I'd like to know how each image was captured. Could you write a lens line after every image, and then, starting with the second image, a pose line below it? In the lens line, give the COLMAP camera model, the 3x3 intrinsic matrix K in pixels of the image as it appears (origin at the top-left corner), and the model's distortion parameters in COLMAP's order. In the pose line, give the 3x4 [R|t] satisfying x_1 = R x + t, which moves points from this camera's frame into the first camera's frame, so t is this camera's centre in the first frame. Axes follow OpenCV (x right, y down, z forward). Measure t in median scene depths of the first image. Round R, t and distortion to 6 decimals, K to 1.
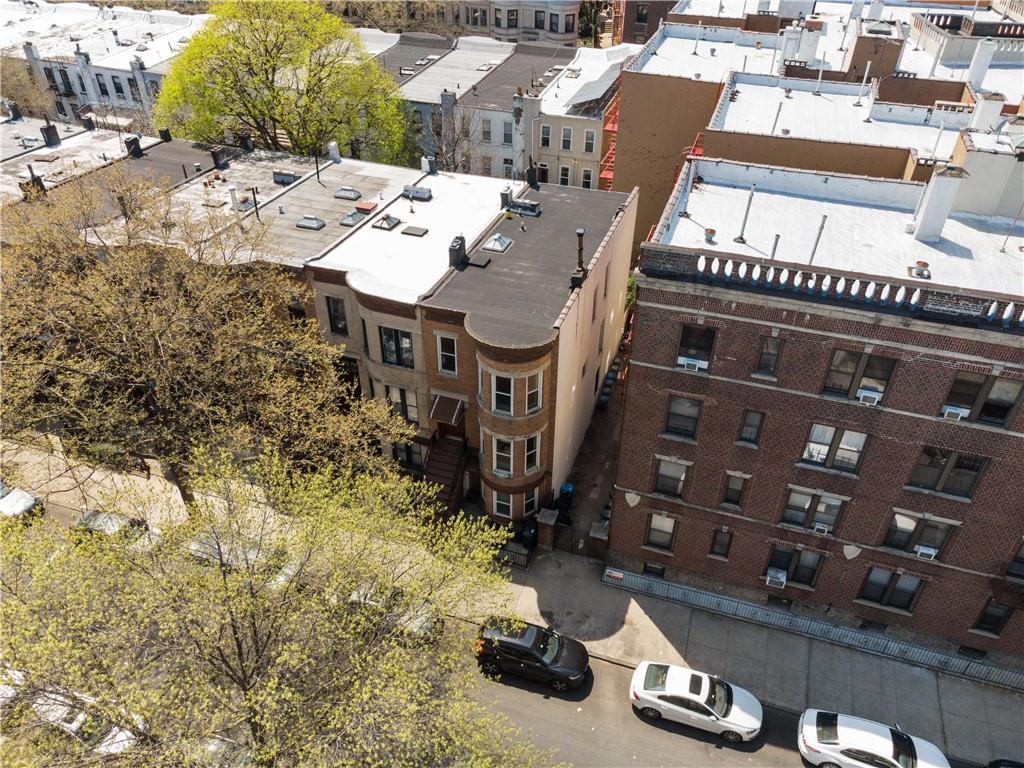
lens RADIAL K [[776.1, 0, 512.0], [0, 776.1, 384.0], [0, 0, 1]] dist [0.024577, -0.003557]
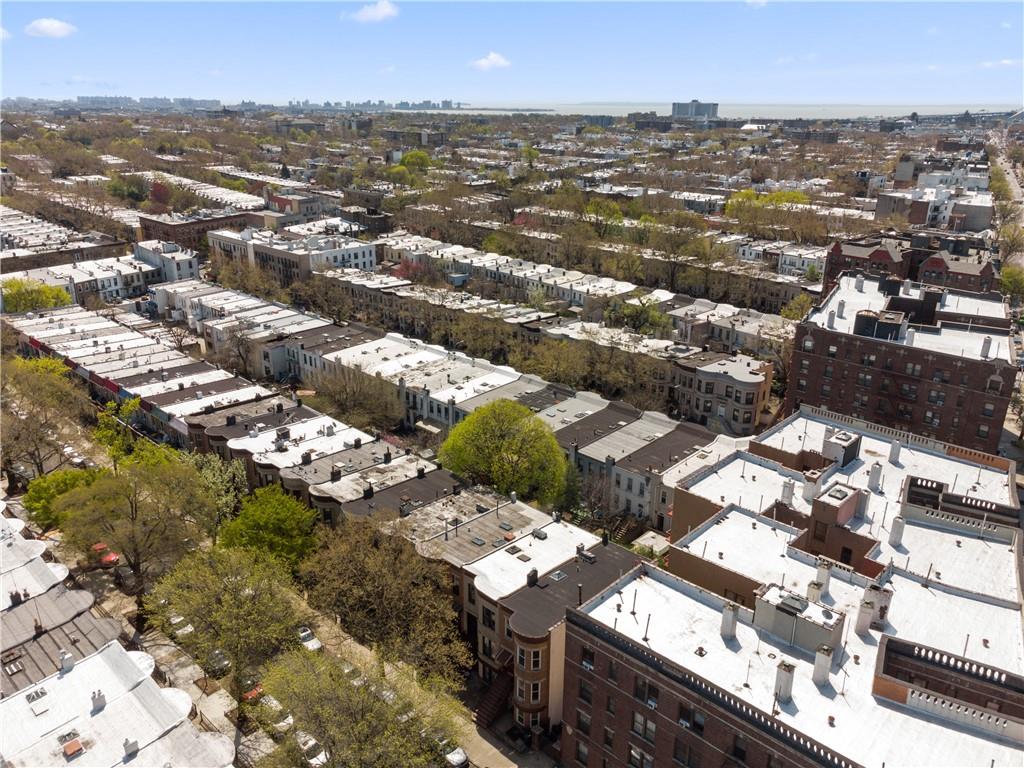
lens RADIAL K [[776.1, 0, 512.0], [0, 776.1, 384.0], [0, 0, 1]] dist [0.024577, -0.003557]
pose [[0.910100, 0.148280, -0.386950, 0.421967], [-0.254445, 0.936988, -0.239396, -0.103665], [0.327070, 0.316332, 0.890483, -0.690775]]
